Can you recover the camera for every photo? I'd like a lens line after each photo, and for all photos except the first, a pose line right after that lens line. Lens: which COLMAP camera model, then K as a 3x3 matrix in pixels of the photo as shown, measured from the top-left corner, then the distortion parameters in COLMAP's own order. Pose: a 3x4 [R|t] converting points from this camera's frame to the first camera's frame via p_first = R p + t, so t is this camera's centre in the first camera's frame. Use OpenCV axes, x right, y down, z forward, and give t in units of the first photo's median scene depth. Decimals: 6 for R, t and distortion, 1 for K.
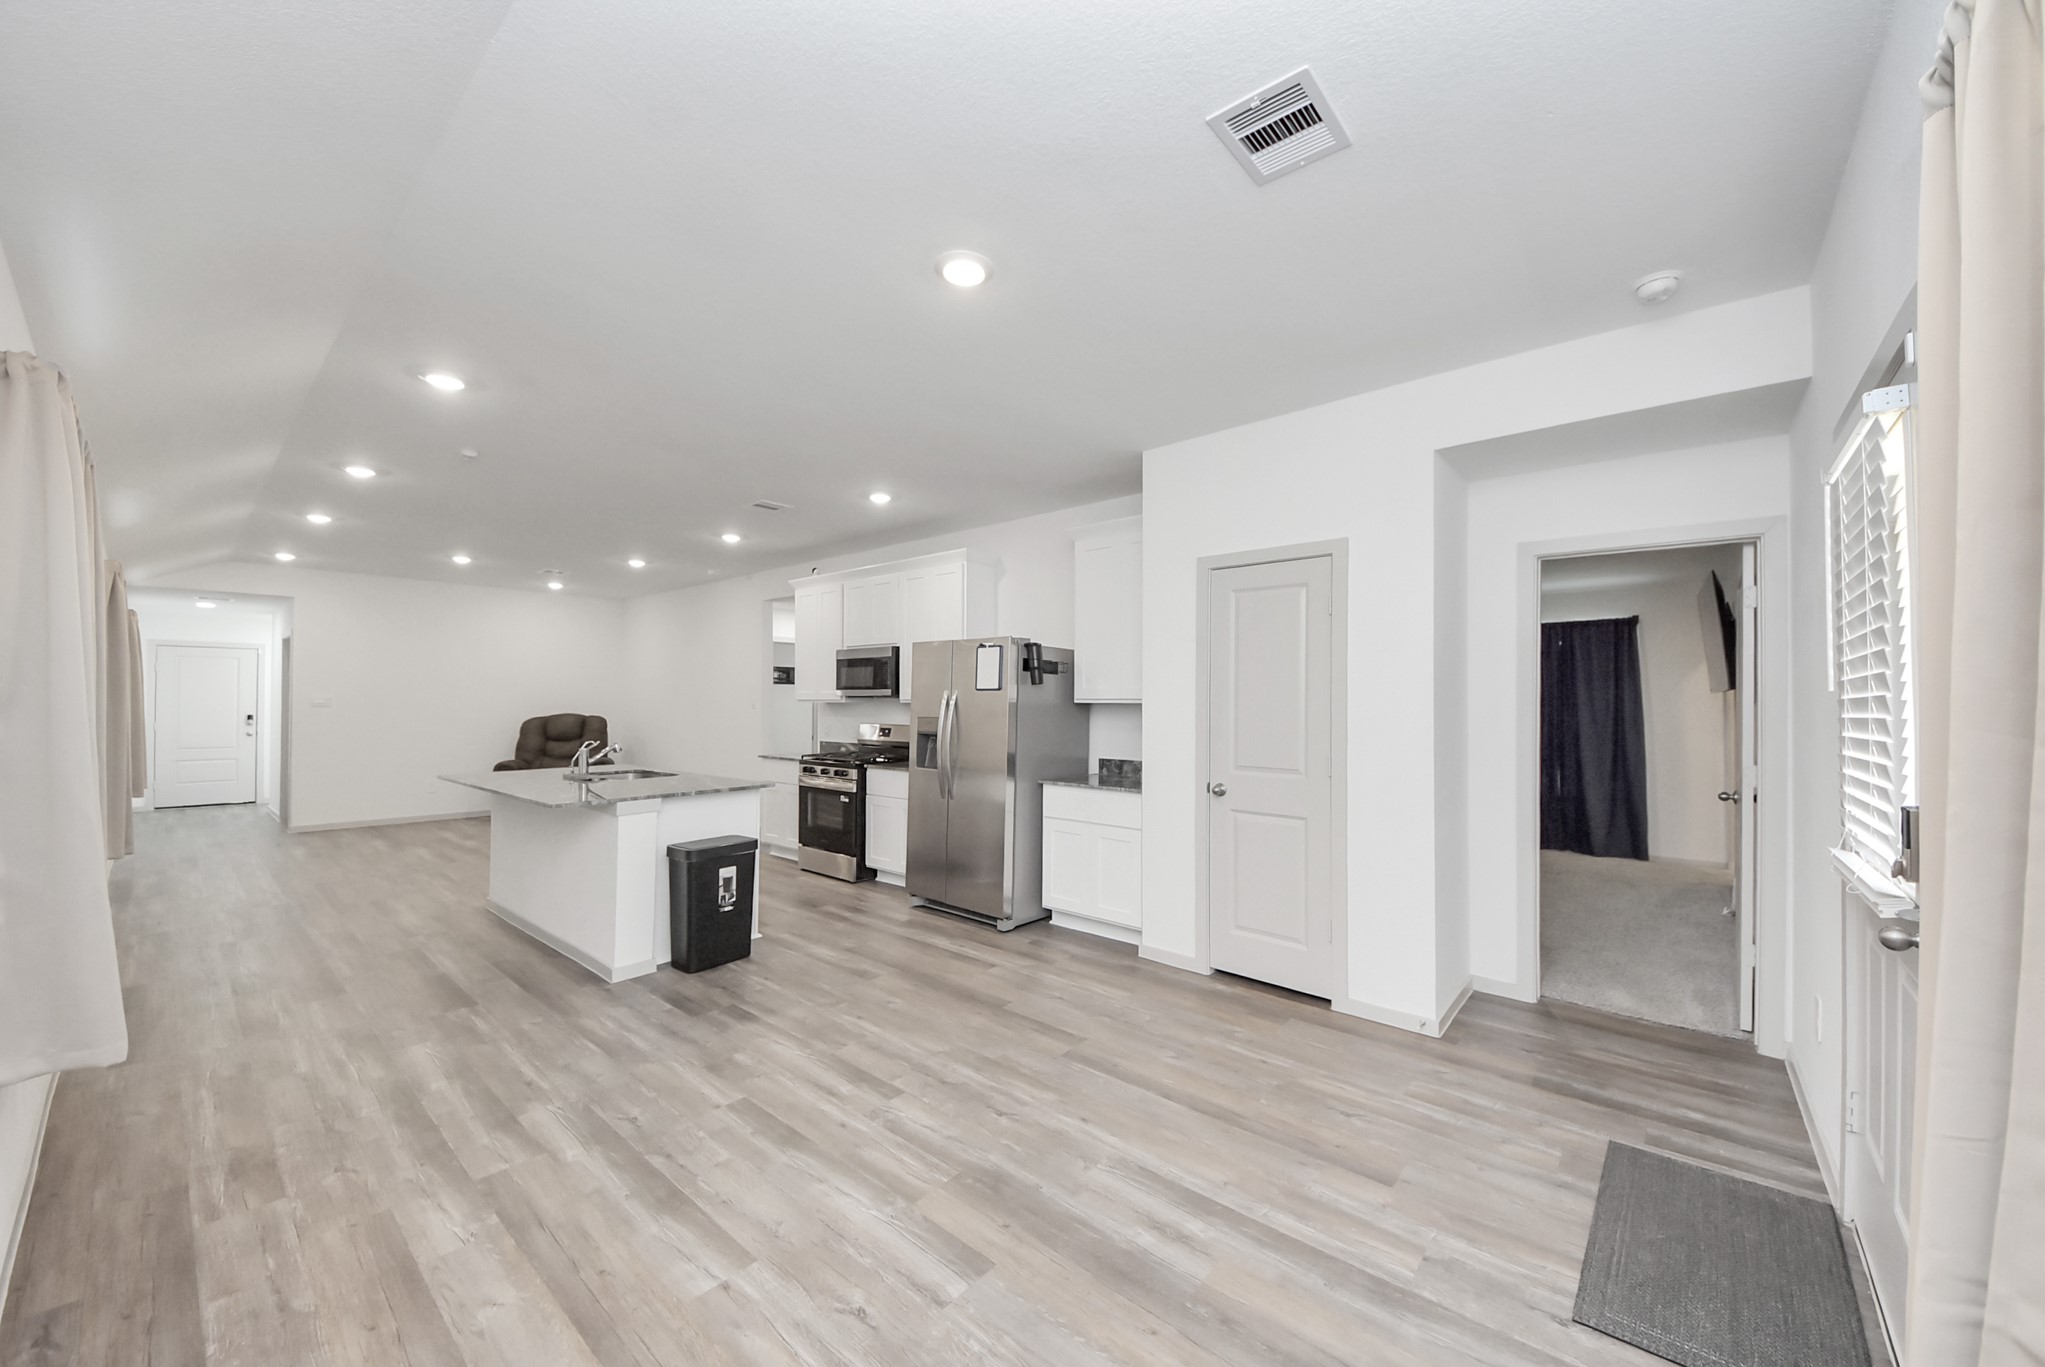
lens RADIAL K [[733.4, 0, 1033.5], [0, 733.4, 694.1], [0, 0, 1]] dist [0.013025, -0.007790]
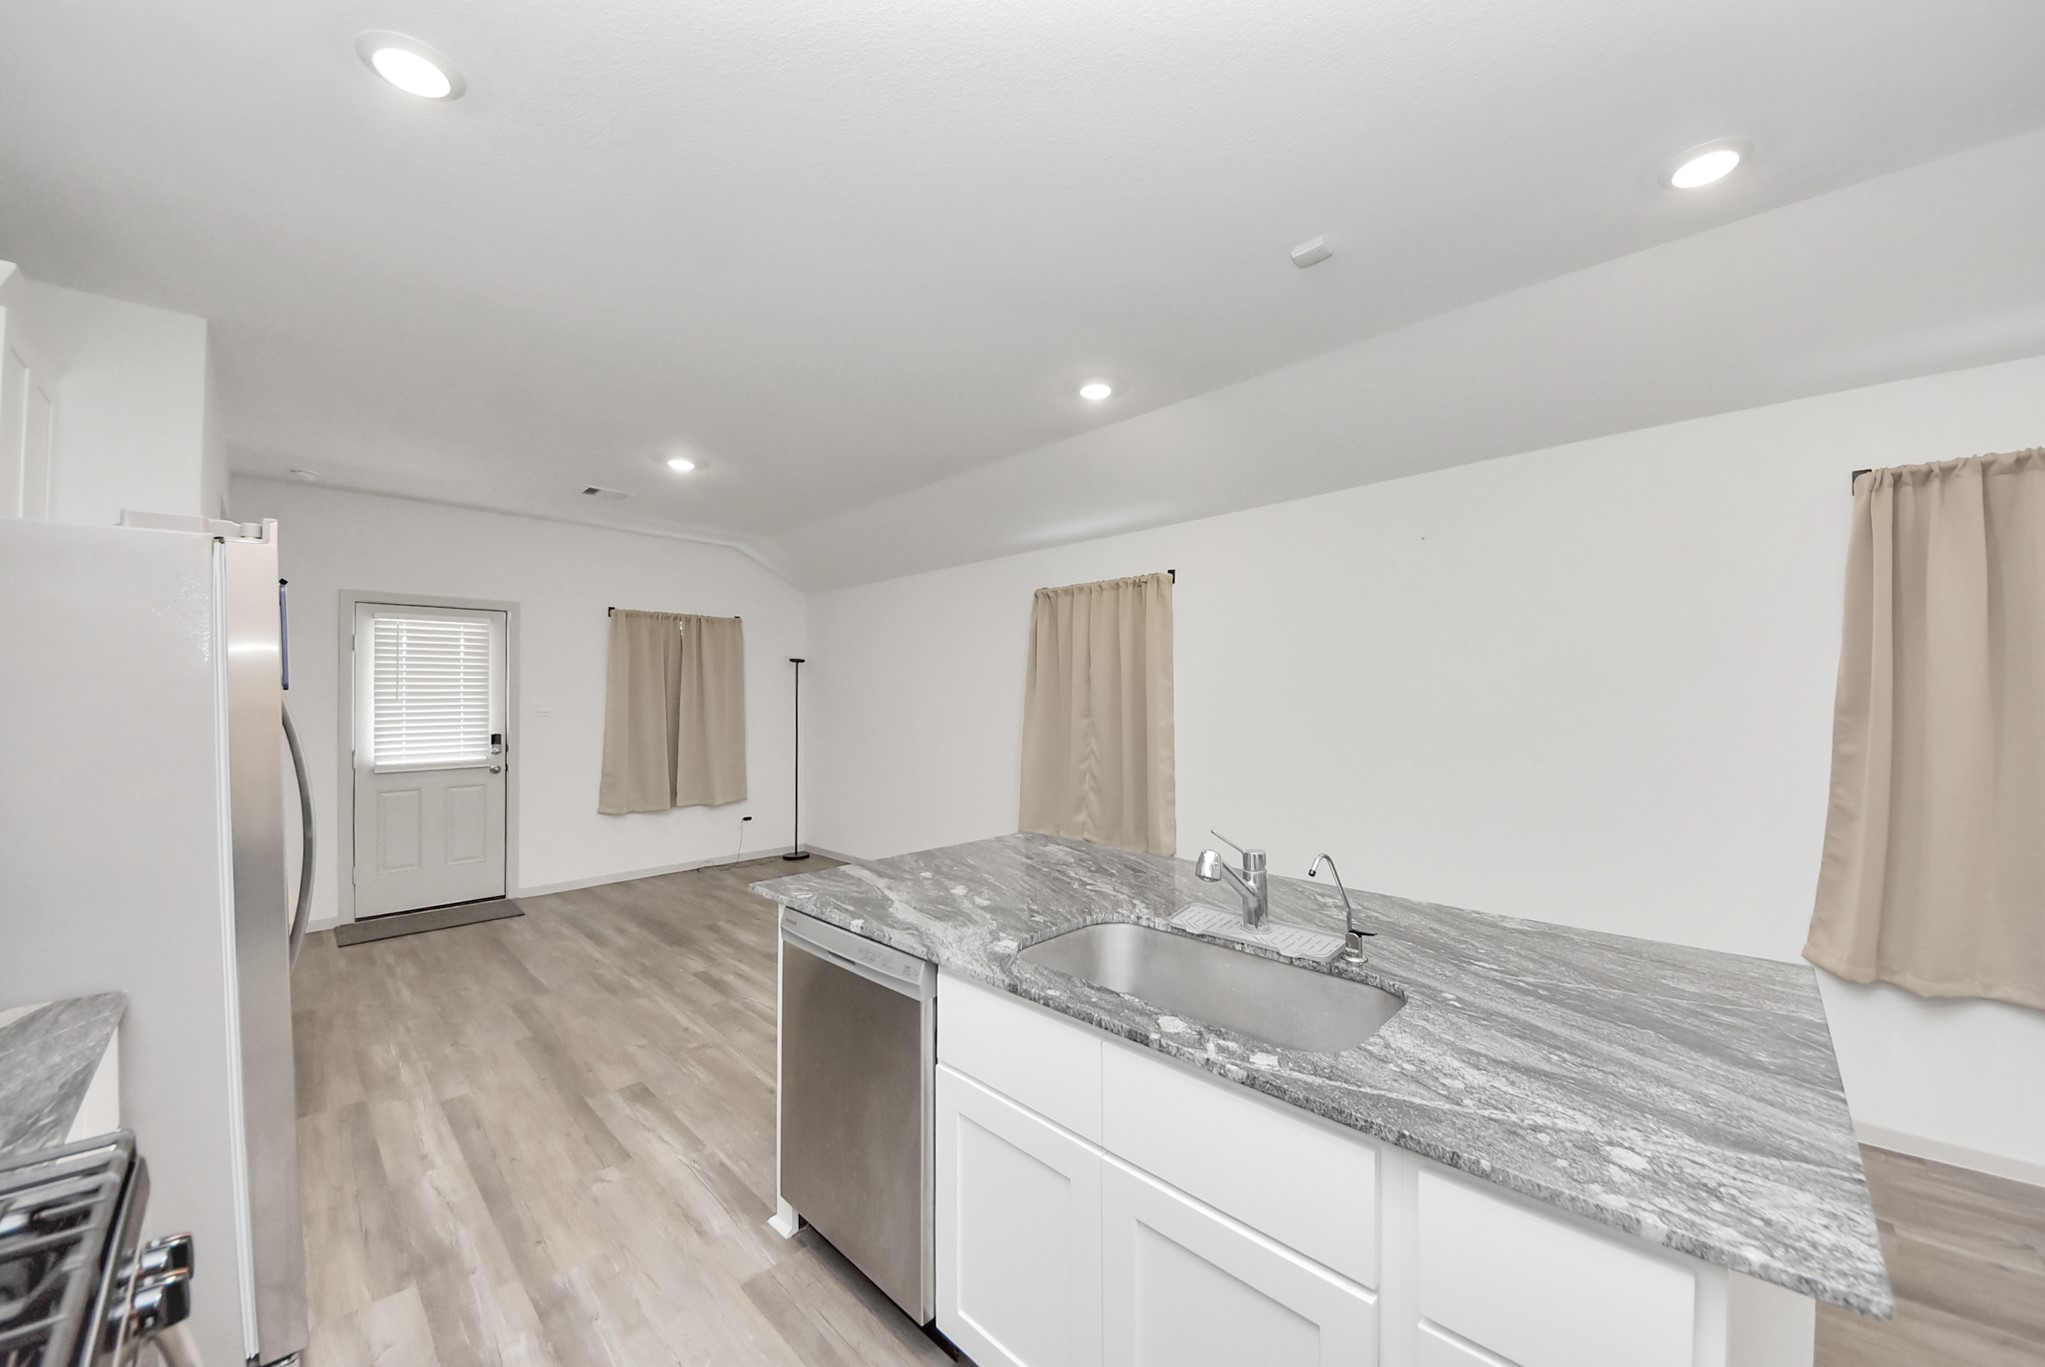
lens RADIAL K [[733.4, 0, 1037.4], [0, 733.4, 684.9], [0, 0, 1]] dist [0.013025, -0.007790]
pose [[-0.998615, 0.004385, 0.052433, -0.823729], [0.003173, 0.999726, -0.023184, 0.004104], [-0.052521, -0.022985, -0.998355, 2.137970]]
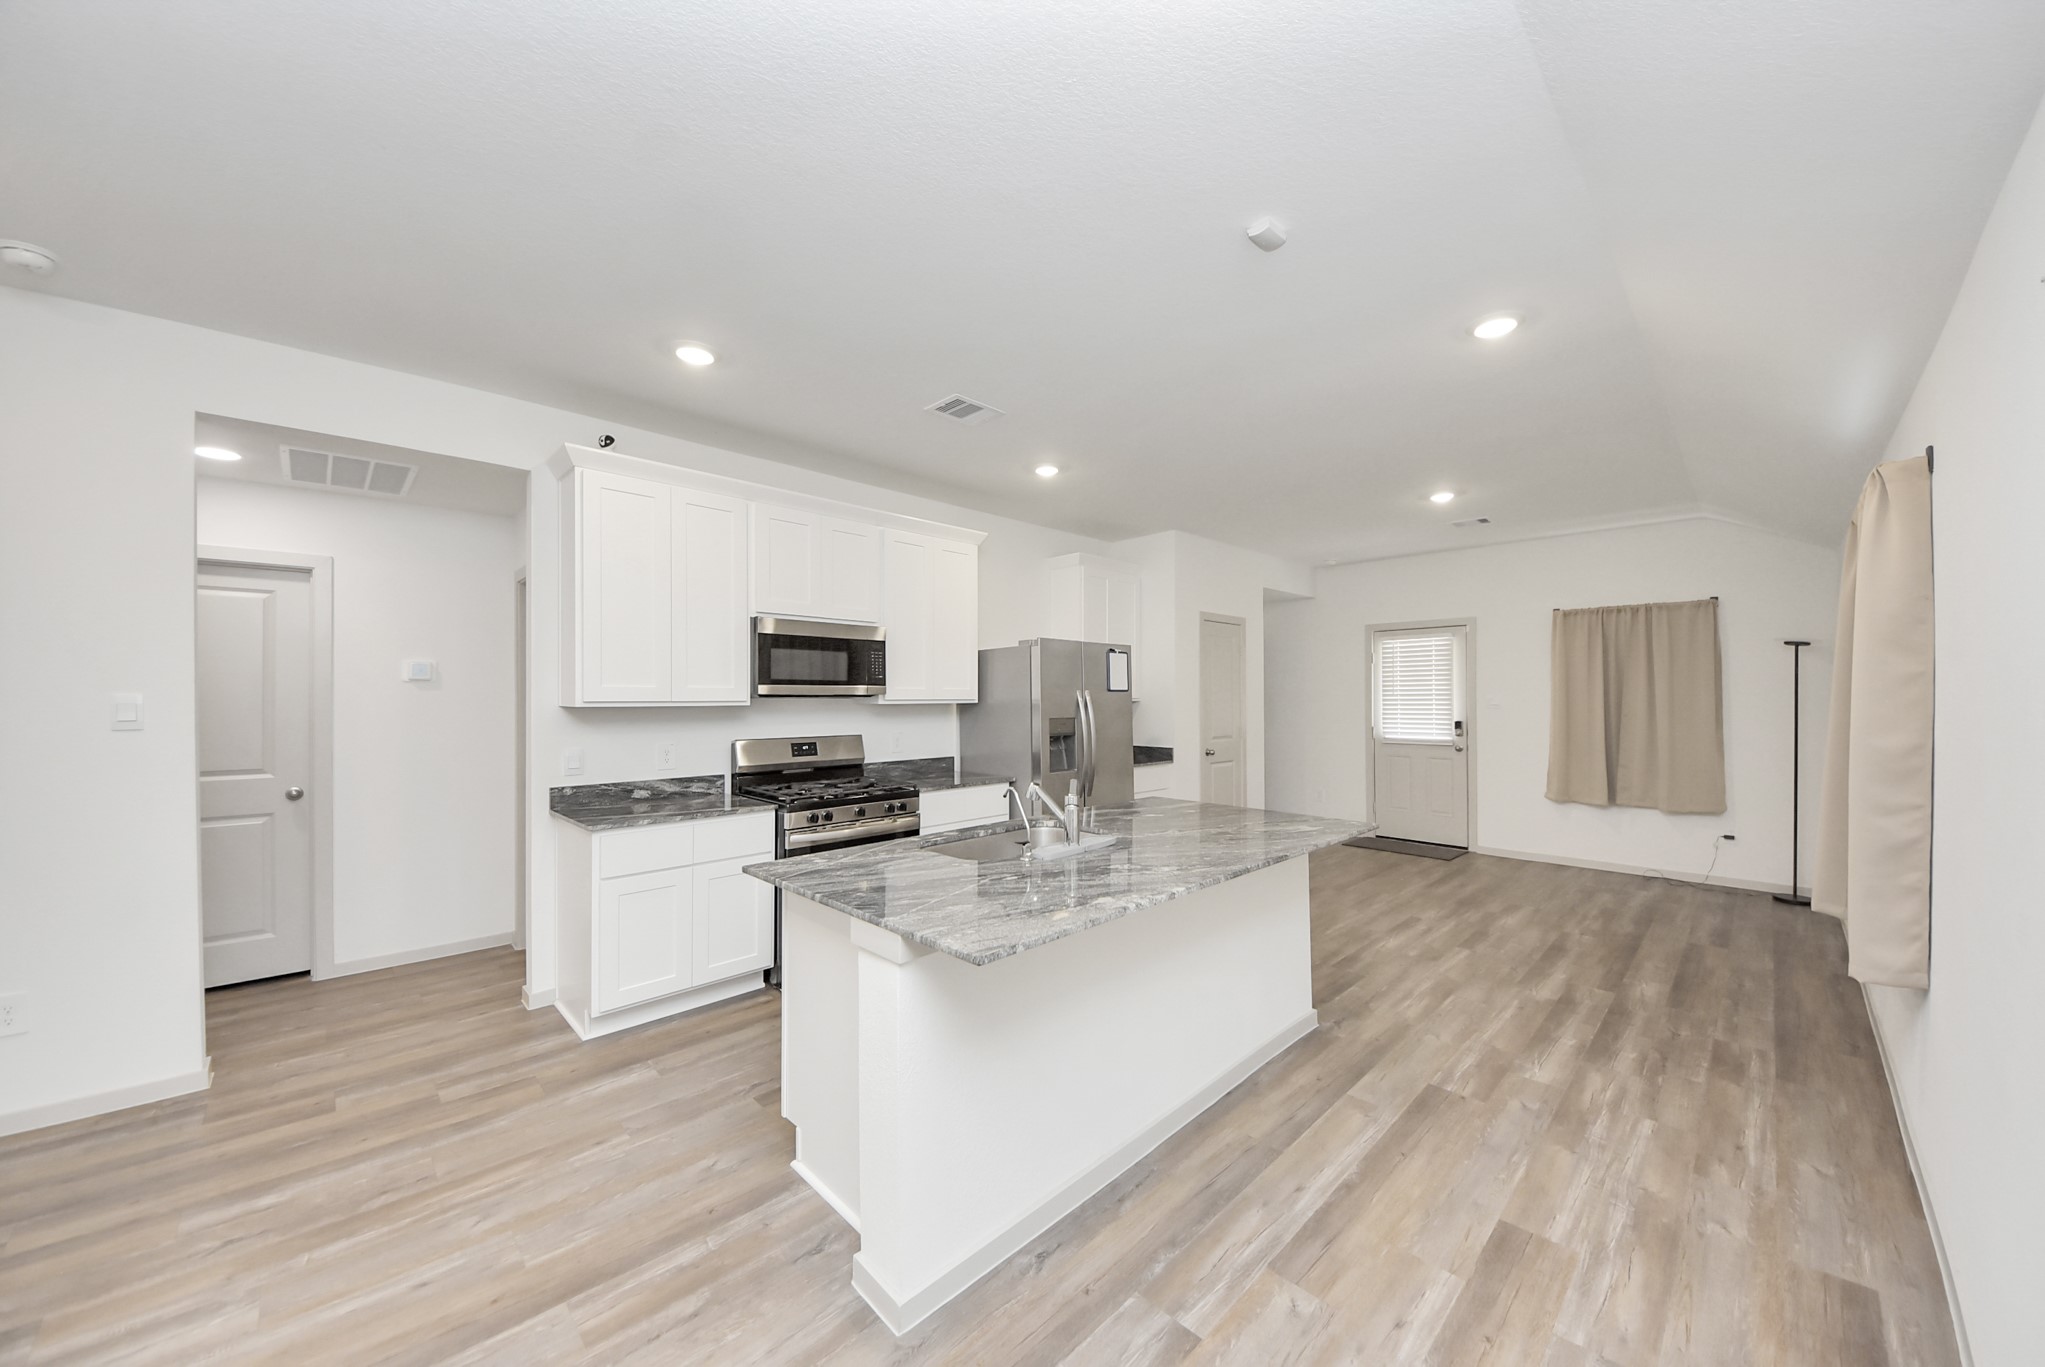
lens RADIAL K [[733.4, 0, 1048.9], [0, 733.4, 694.4], [0, 0, 1]] dist [0.013025, -0.007790]
pose [[0.077792, 0.002515, 0.996966, -1.797162], [-0.004676, 0.999987, -0.002158, 0.004543], [-0.996959, -0.004494, 0.077803, 1.536514]]
